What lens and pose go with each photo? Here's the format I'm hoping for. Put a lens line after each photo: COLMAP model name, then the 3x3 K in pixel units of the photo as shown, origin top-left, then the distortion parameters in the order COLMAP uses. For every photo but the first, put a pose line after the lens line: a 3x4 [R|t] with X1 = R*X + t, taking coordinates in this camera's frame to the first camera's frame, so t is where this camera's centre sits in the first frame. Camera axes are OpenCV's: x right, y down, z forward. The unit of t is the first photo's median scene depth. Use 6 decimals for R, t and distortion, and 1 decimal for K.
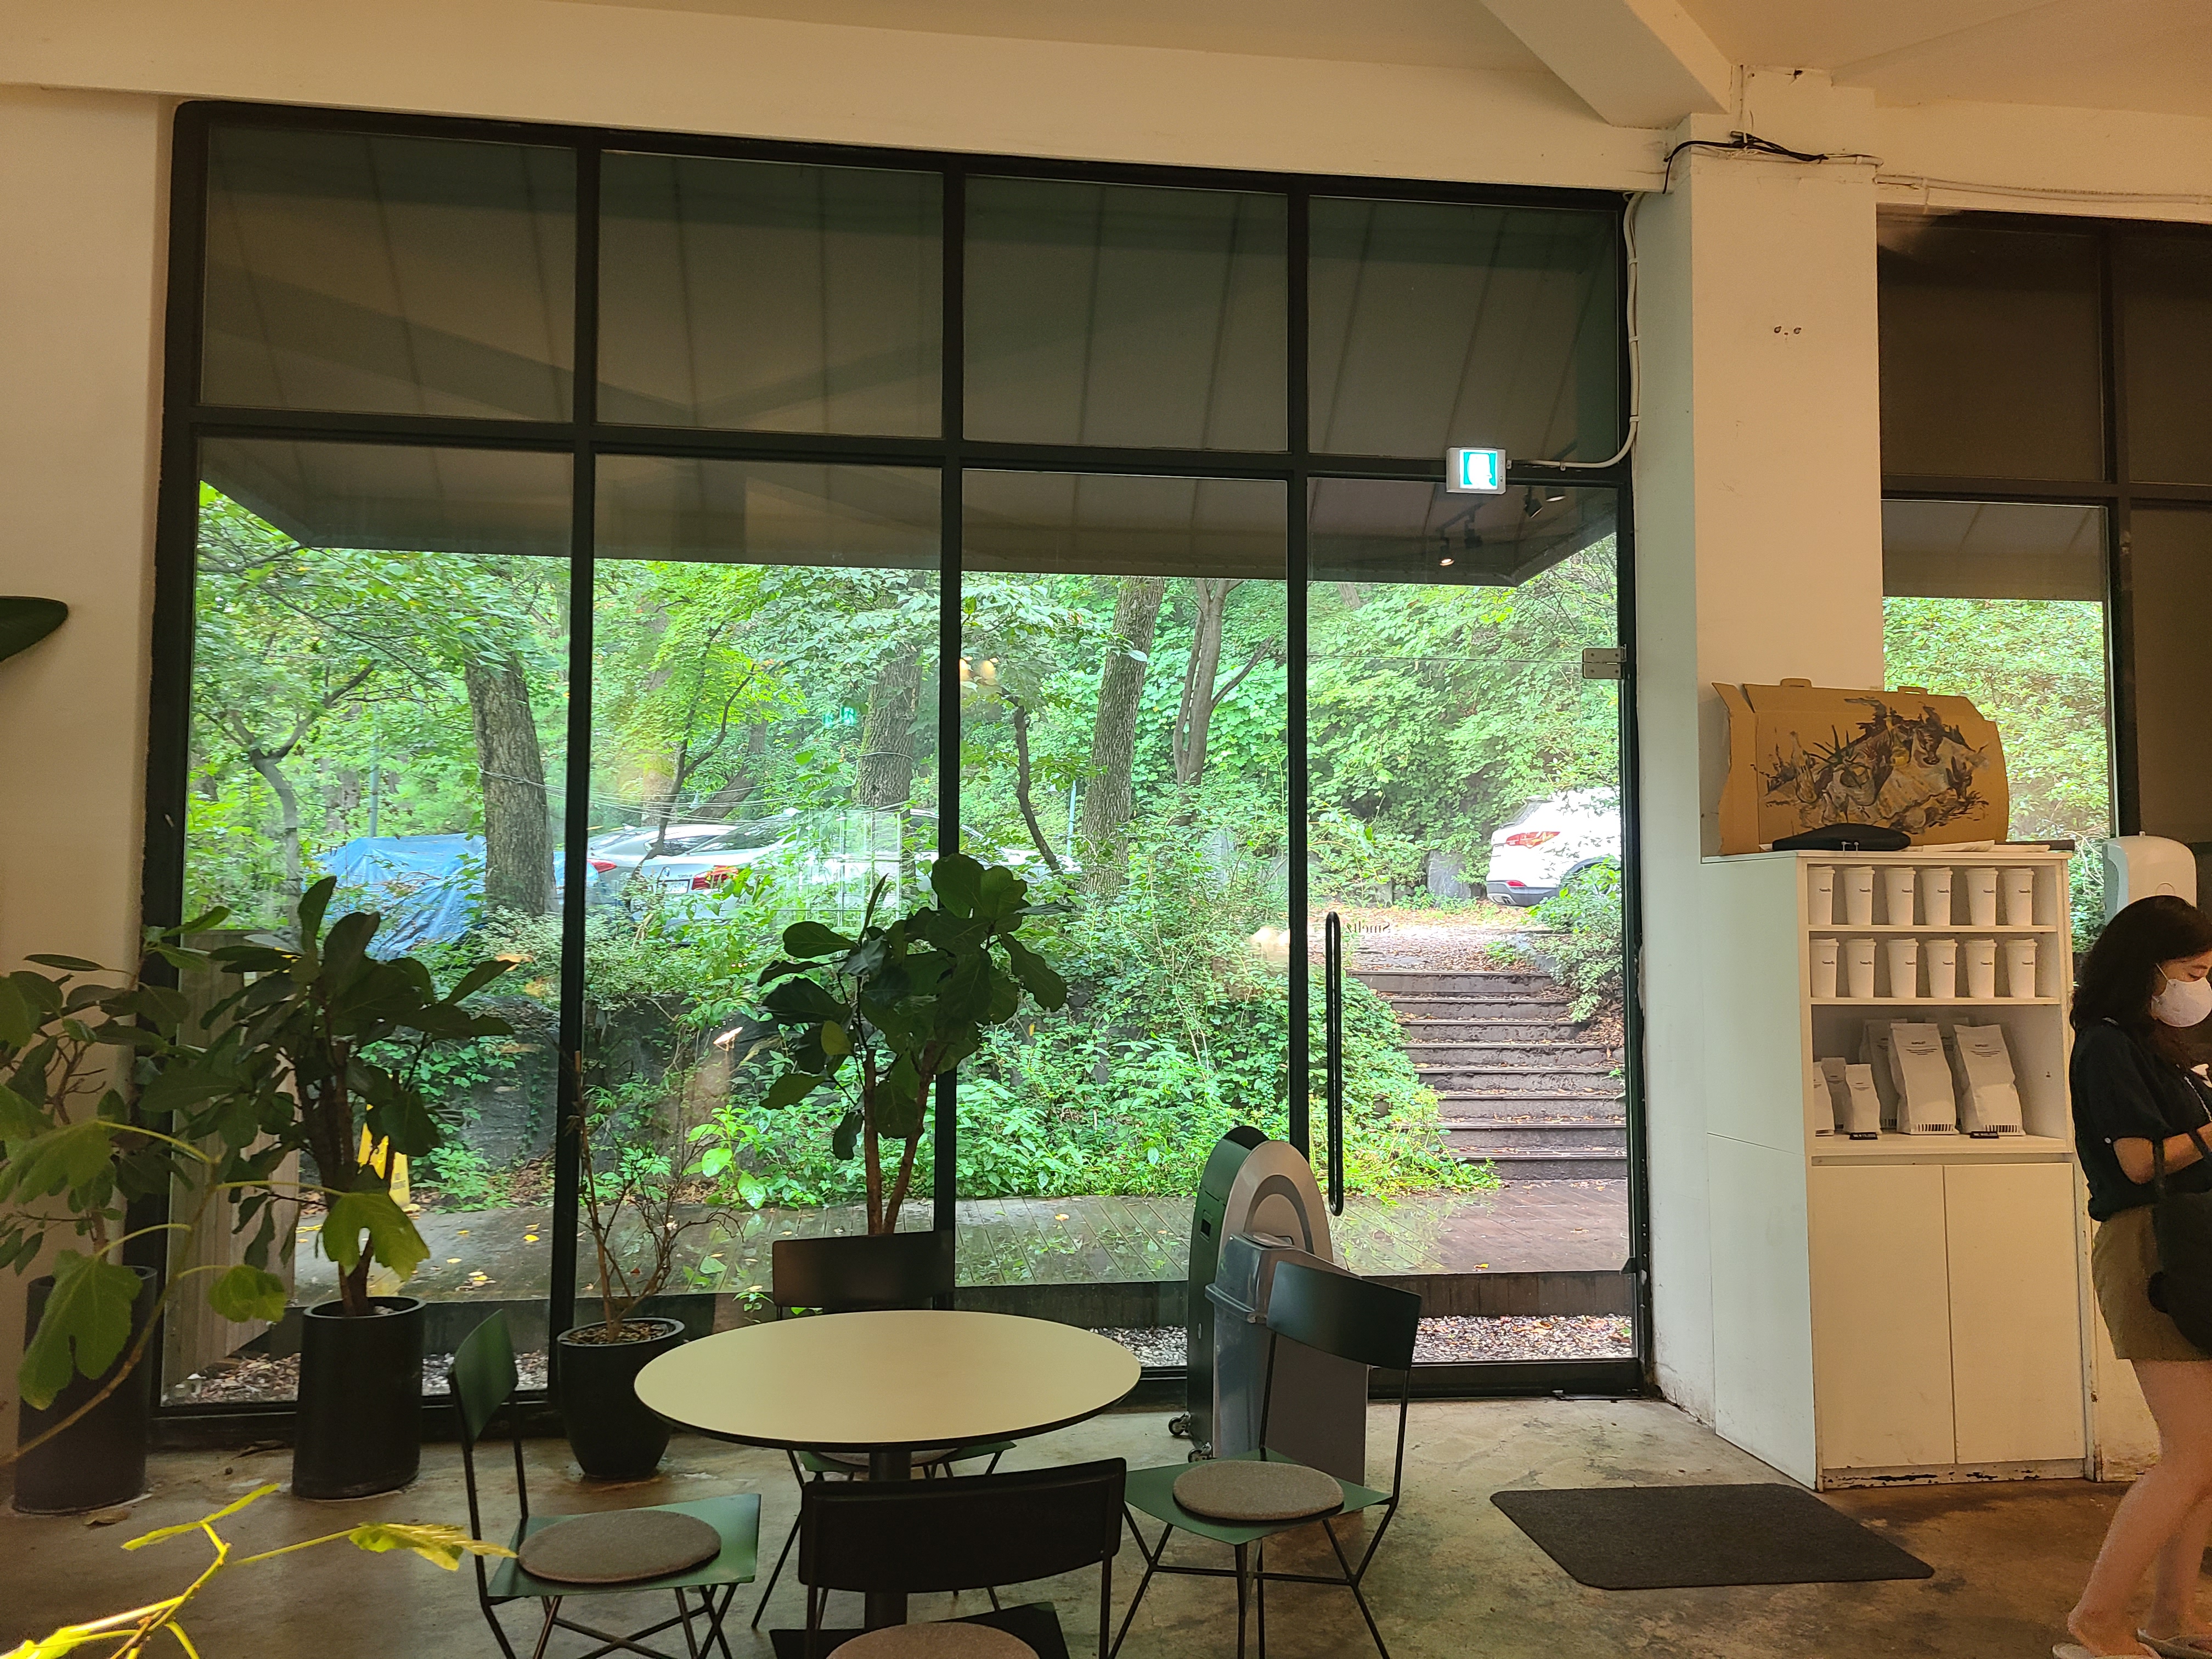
lens RADIAL K [[1693.8, 0, 1129.2], [0, 1693.8, 841.4], [0, 0, 1]] dist [0.135553, -0.131035]
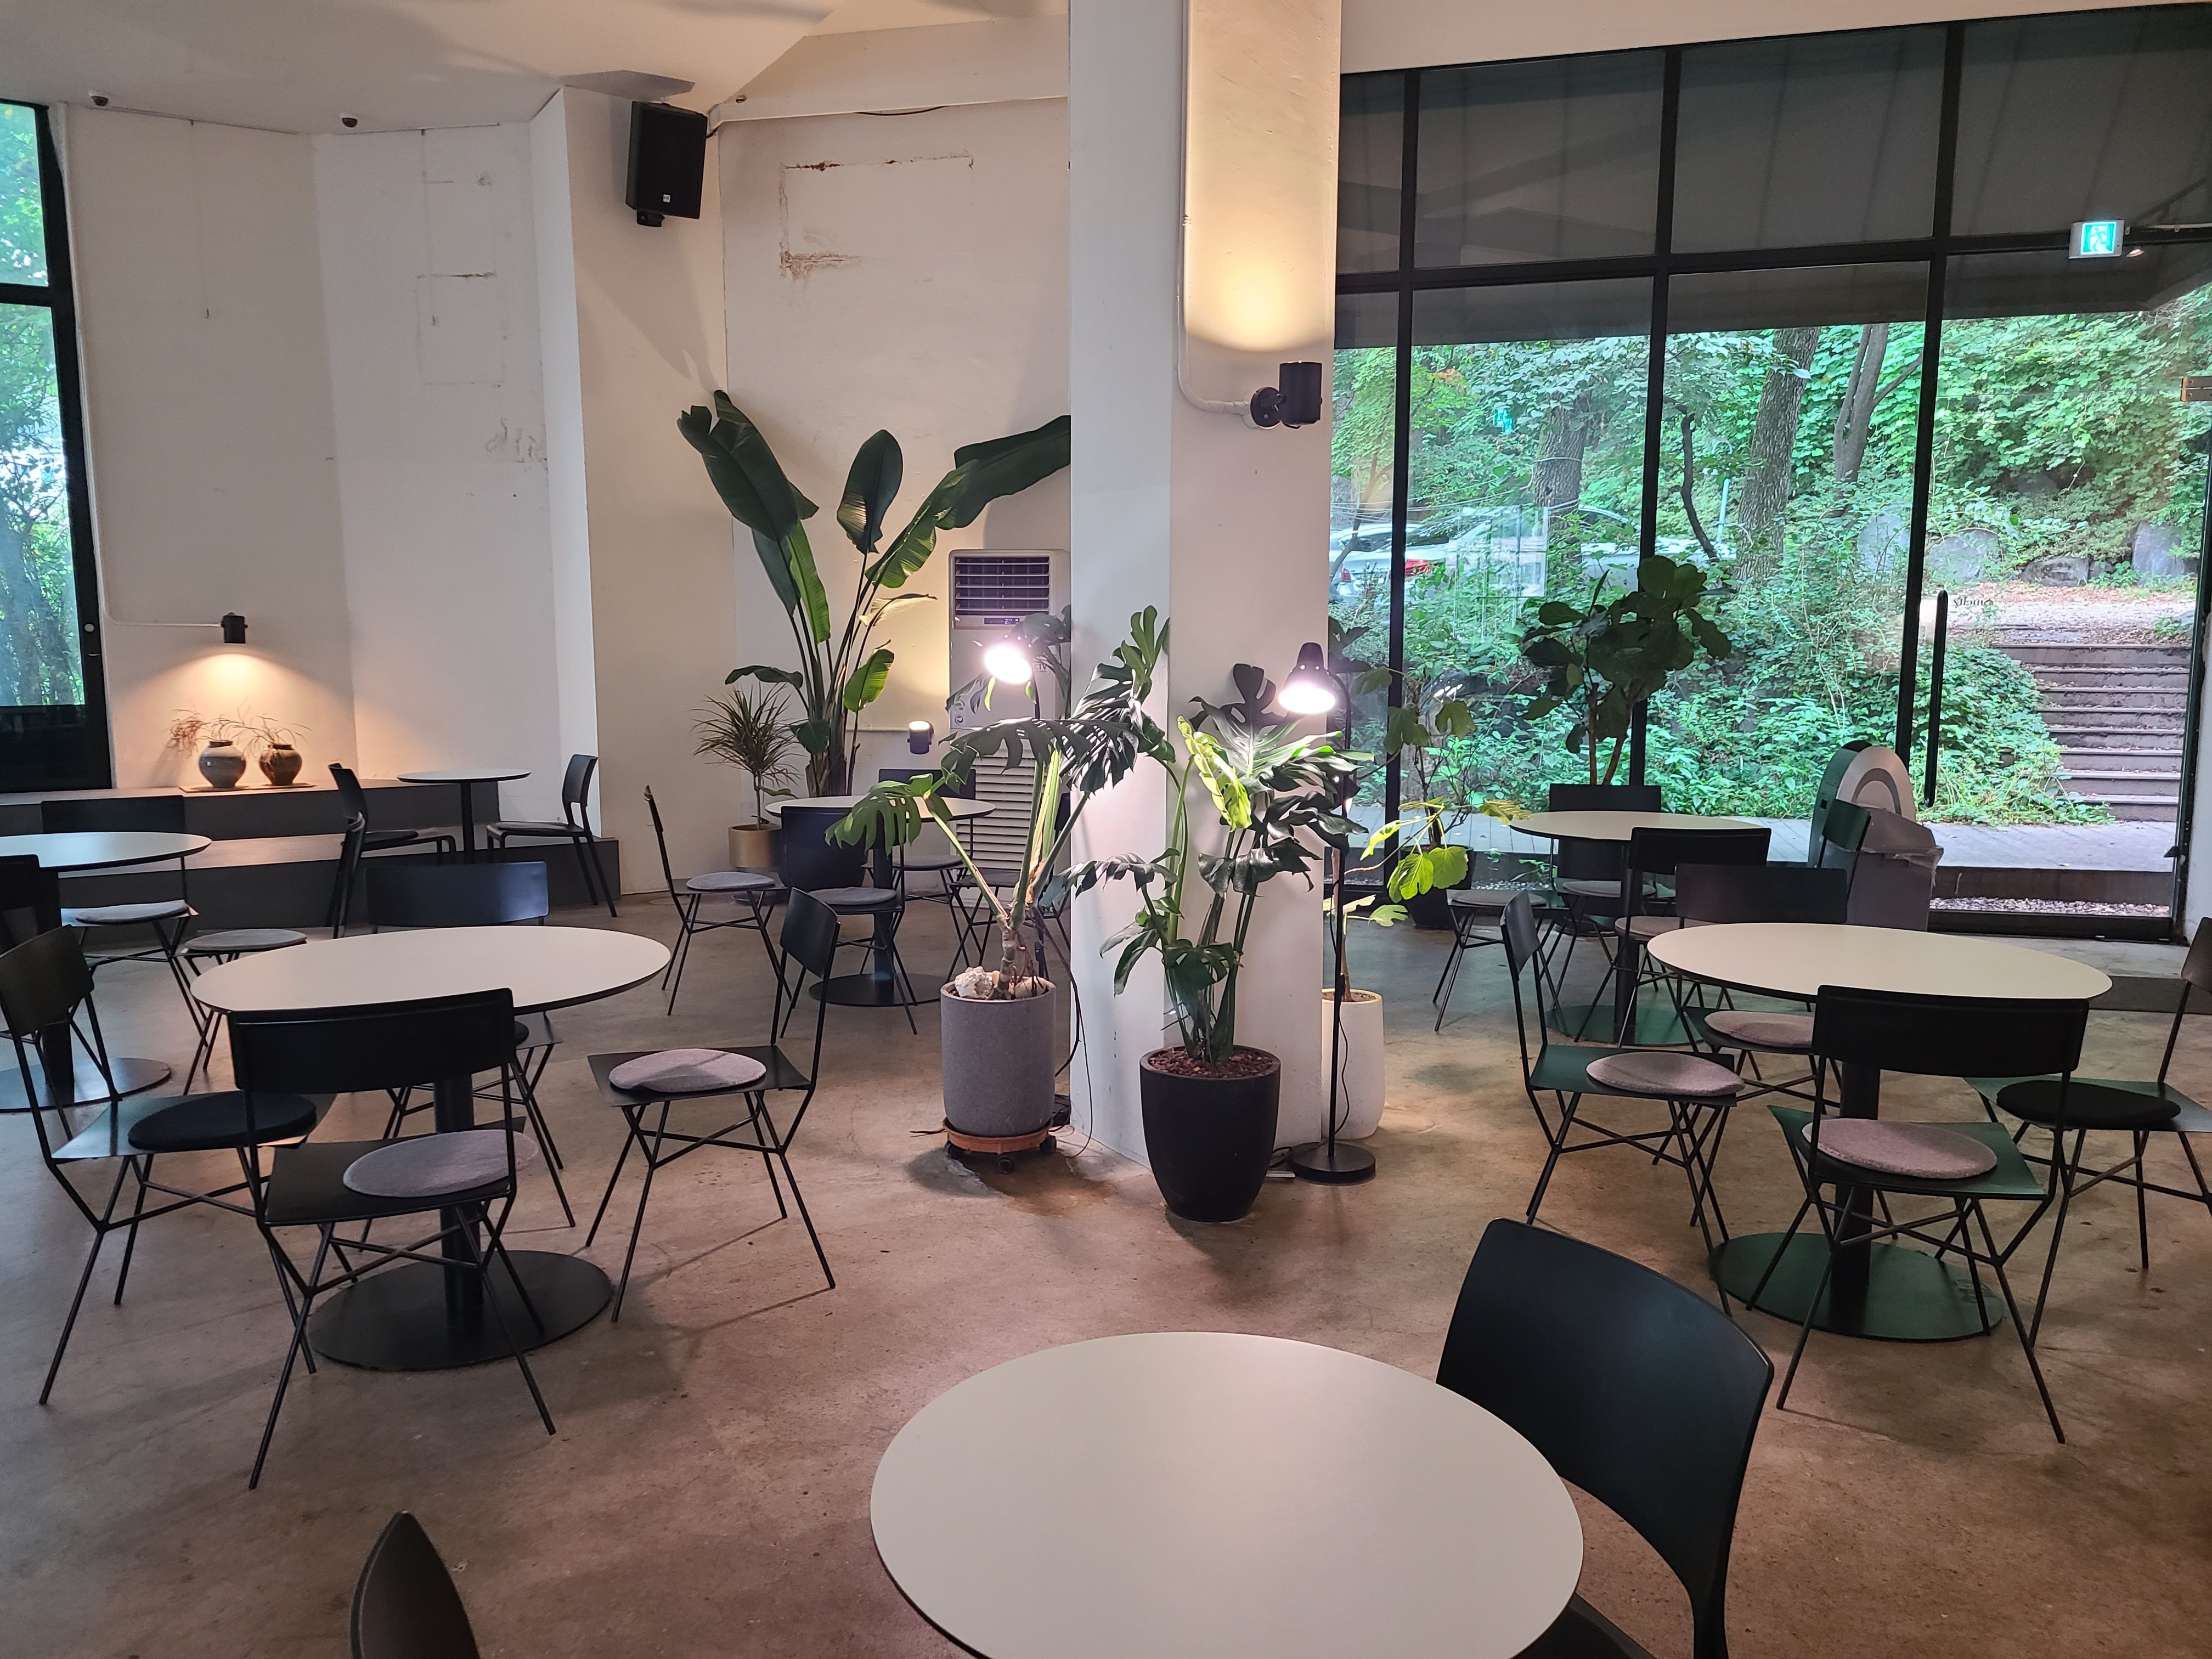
lens RADIAL K [[1693.8, 0, 1129.2], [0, 1693.8, 841.4], [0, 0, 1]] dist [0.135553, -0.131035]
pose [[0.936440, 0.045177, -0.347906, 0.000959], [0.018720, 0.983827, 0.178139, -0.012258], [0.350327, -0.173330, 0.920450, -0.327717]]
